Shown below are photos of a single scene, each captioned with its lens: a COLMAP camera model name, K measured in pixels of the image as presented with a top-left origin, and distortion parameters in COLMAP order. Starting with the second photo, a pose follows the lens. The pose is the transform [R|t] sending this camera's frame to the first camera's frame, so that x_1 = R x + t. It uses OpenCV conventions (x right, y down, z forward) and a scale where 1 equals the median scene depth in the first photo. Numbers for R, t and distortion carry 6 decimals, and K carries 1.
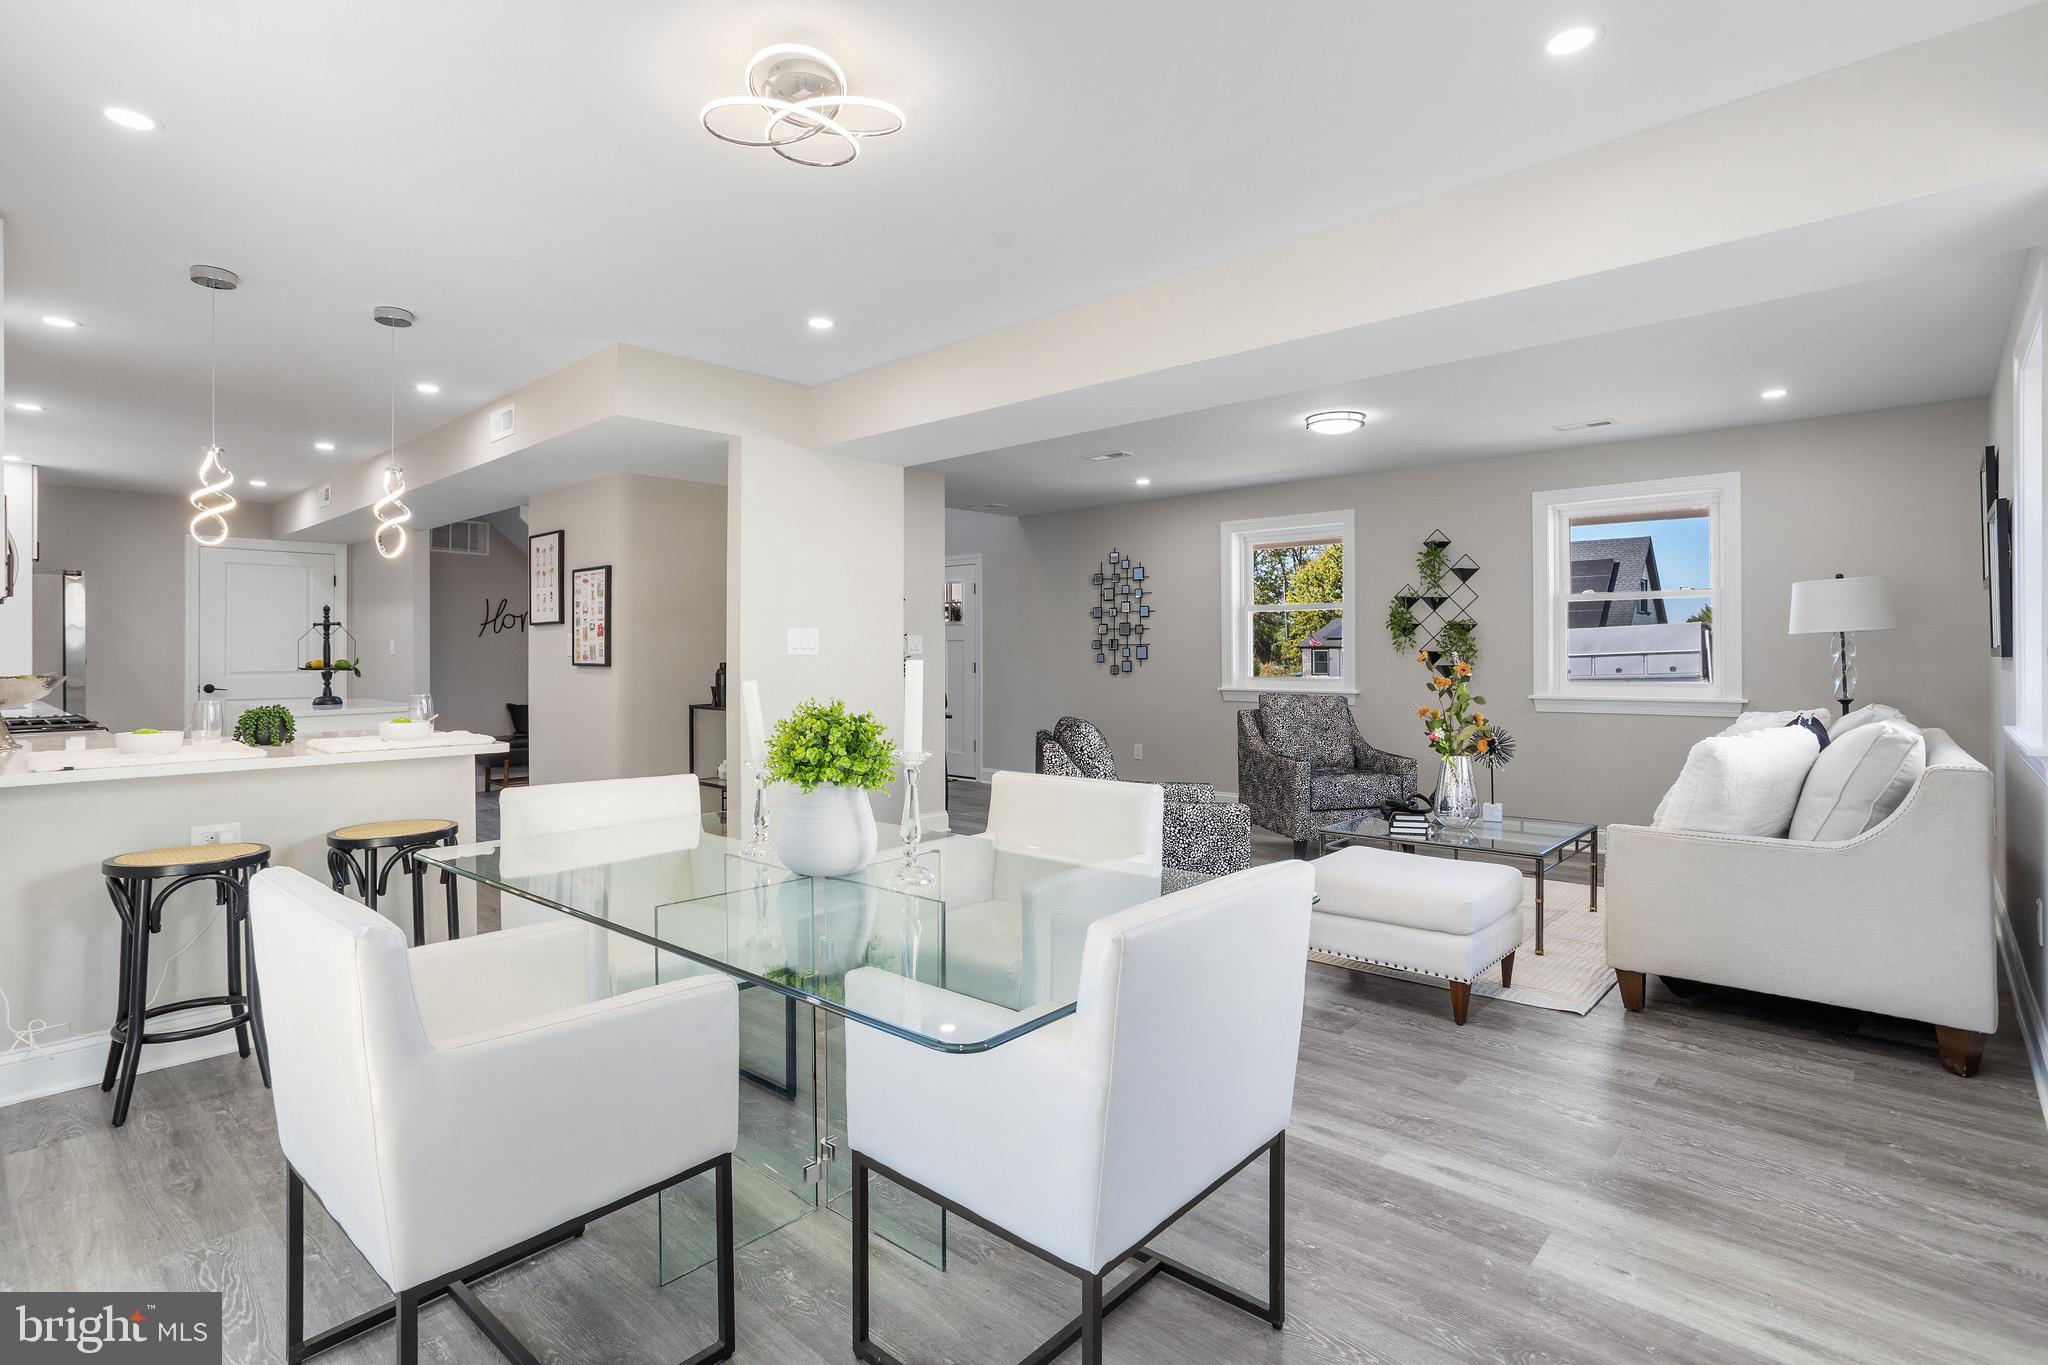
lens RADIAL K [[1026.8, 0, 1011.3], [0, 1026.8, 671.4], [0, 0, 1]] dist [-0.052088, 0.039633]
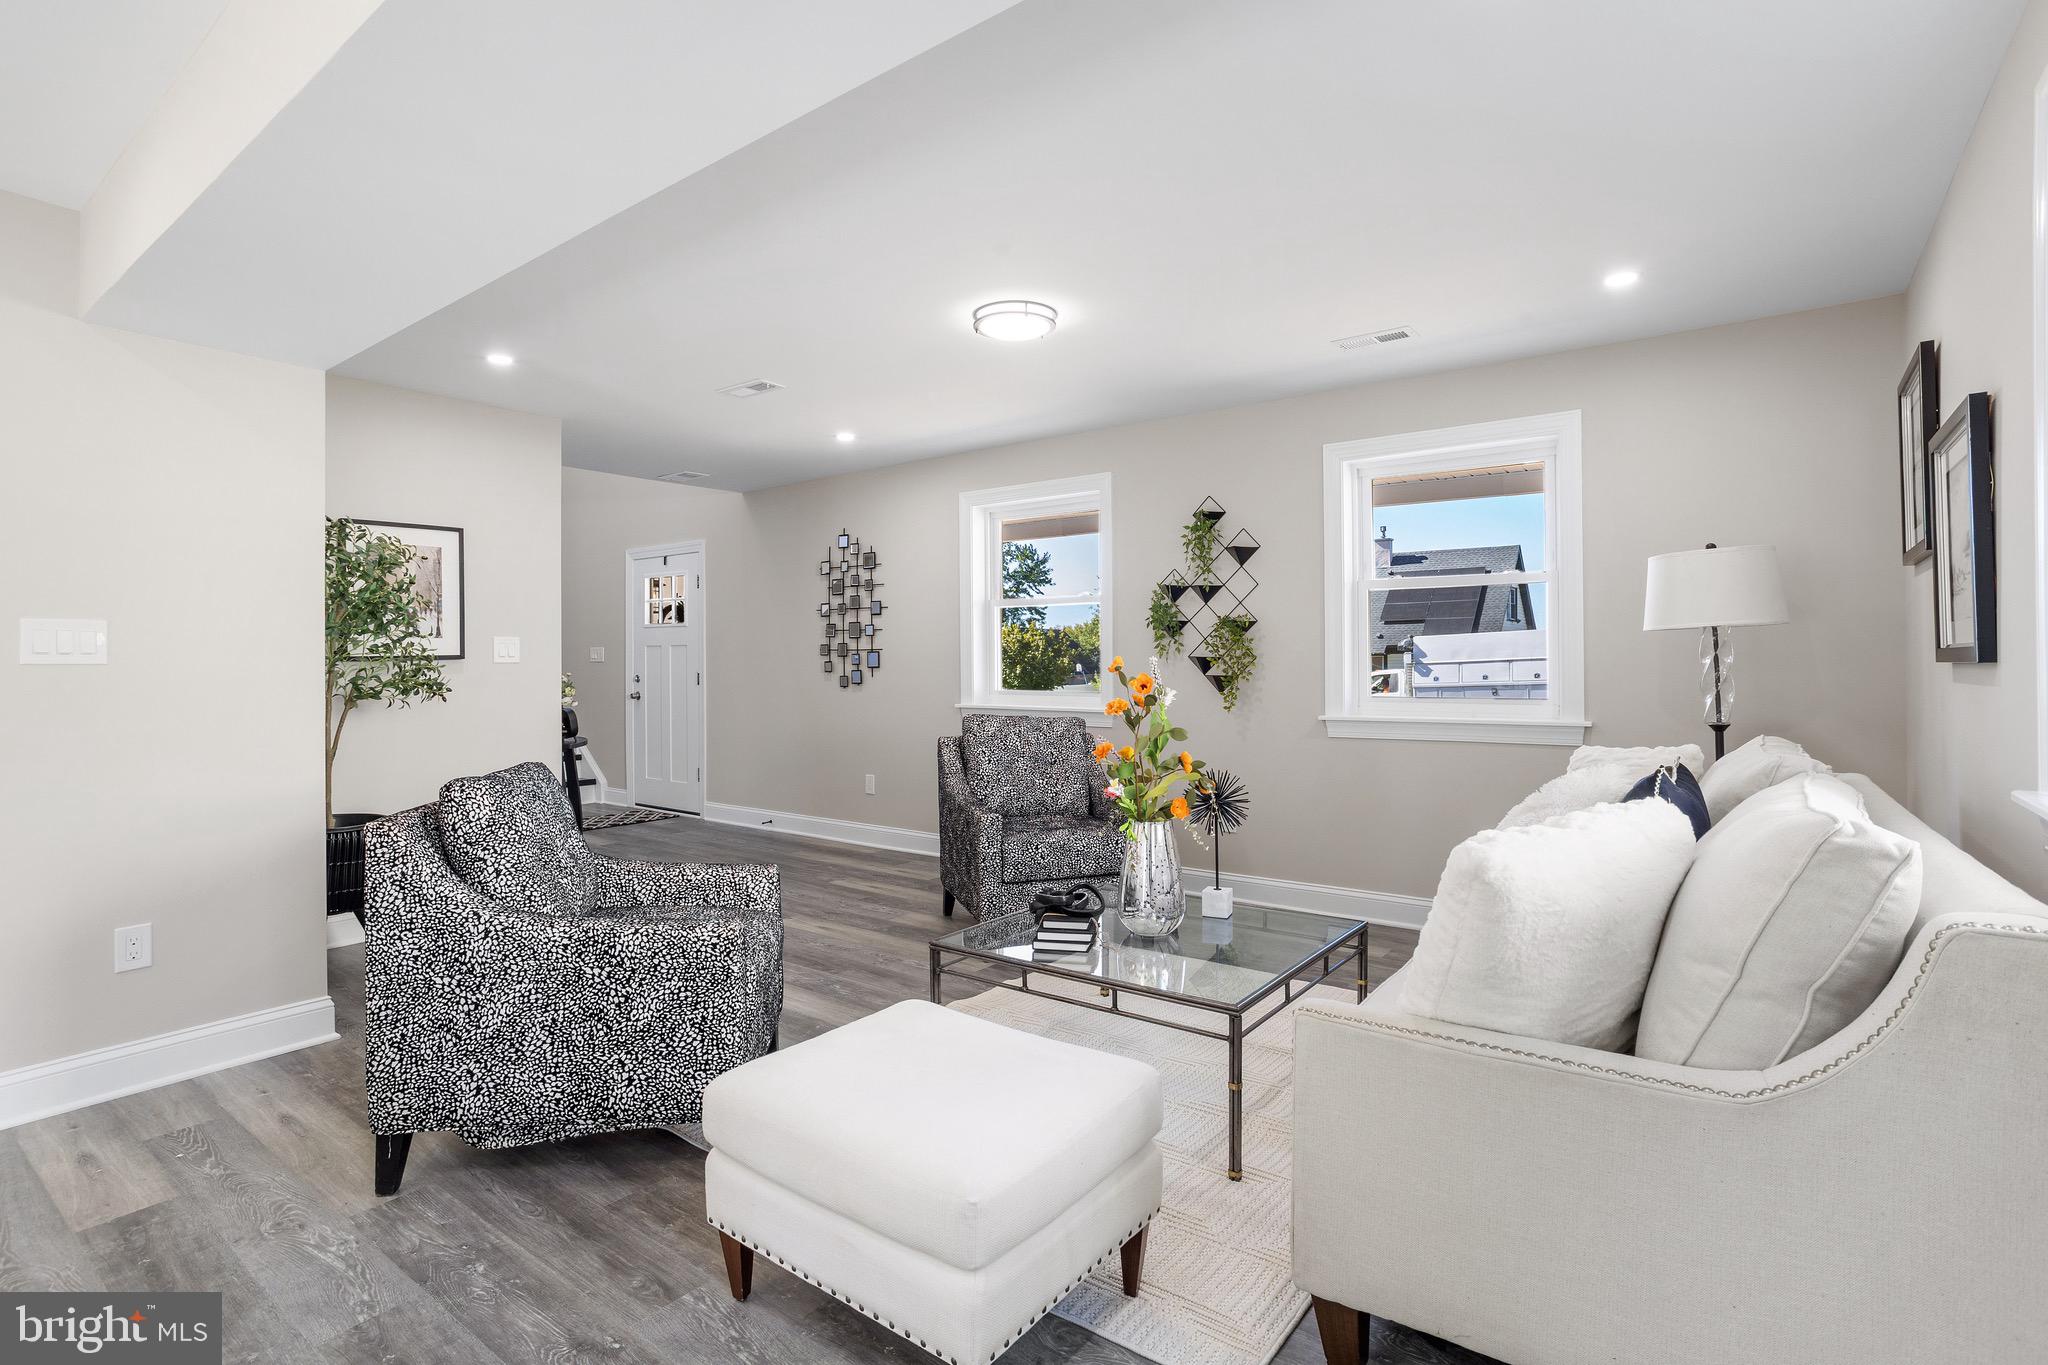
lens RADIAL K [[990.7, 0, 1024.0], [0, 990.7, 682.5], [0, 0, 1]] dist [-0.065260, 0.048789]
pose [[0.996333, -0.004091, 0.085467, 0.227123], [0.003754, 0.999985, 0.004103, -0.004432], [-0.085483, -0.003768, 0.996333, 0.291357]]
